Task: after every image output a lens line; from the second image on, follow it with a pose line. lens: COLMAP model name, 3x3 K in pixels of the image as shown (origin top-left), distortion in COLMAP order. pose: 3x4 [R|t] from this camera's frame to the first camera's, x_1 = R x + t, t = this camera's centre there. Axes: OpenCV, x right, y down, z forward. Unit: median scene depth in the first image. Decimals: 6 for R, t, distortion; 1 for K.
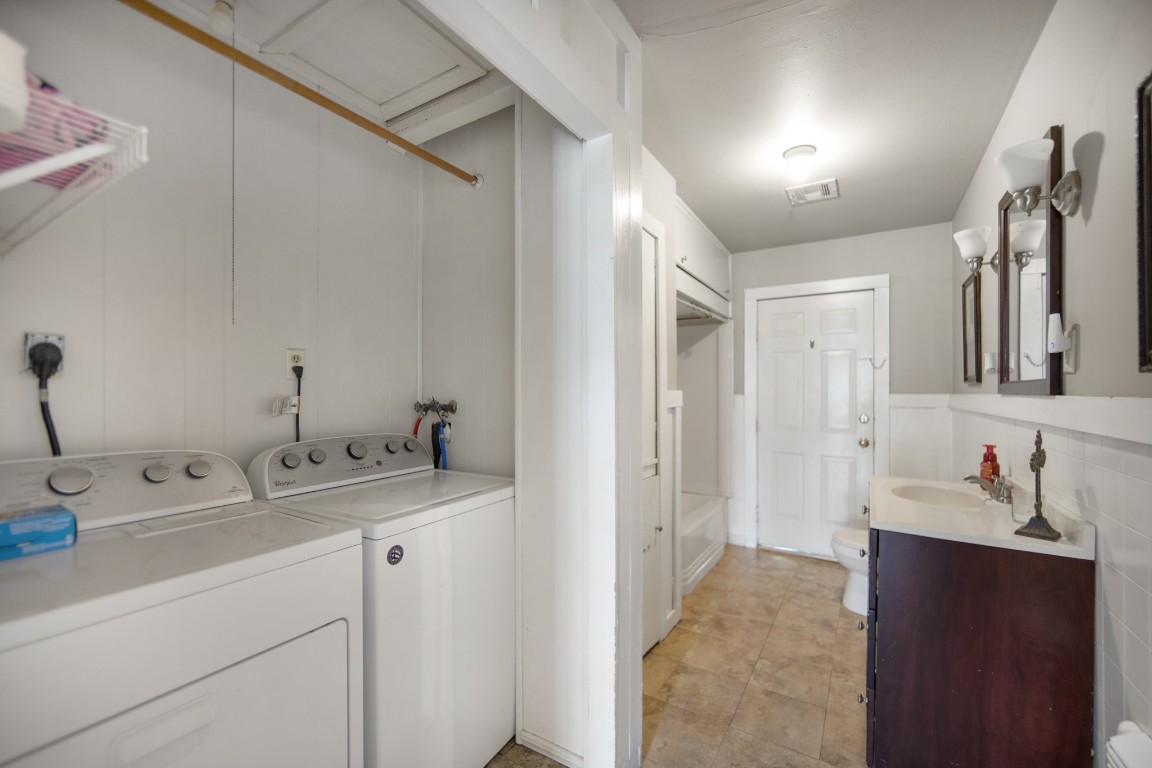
lens RADIAL K [[463.1, 0, 576.0], [0, 463.1, 388.6], [0, 0, 1]] dist [-0.002772, 0.000873]
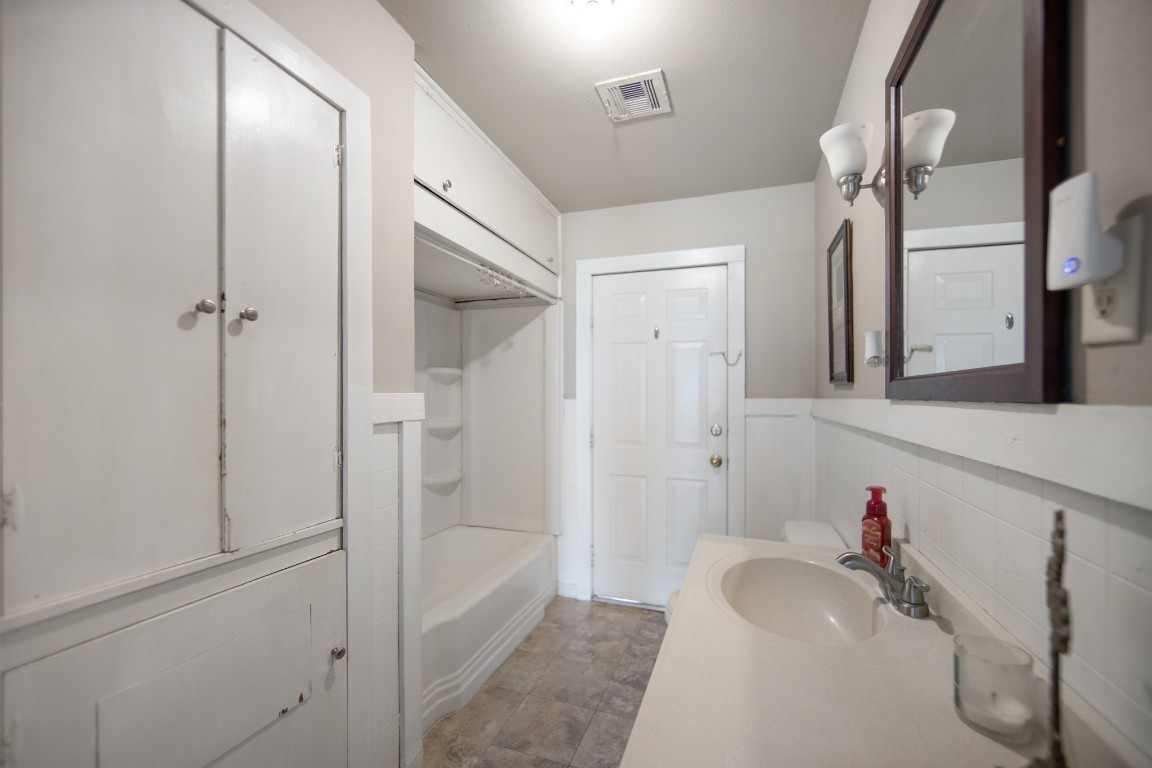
lens RADIAL K [[463.1, 0, 578.8], [0, 463.1, 389.0], [0, 0, 1]] dist [-0.002772, 0.000873]
pose [[0.976380, 0.003545, 0.216032, 0.265564], [-0.002013, 0.999971, -0.007310, 0.002463], [-0.216051, 0.006703, 0.976359, 0.335866]]
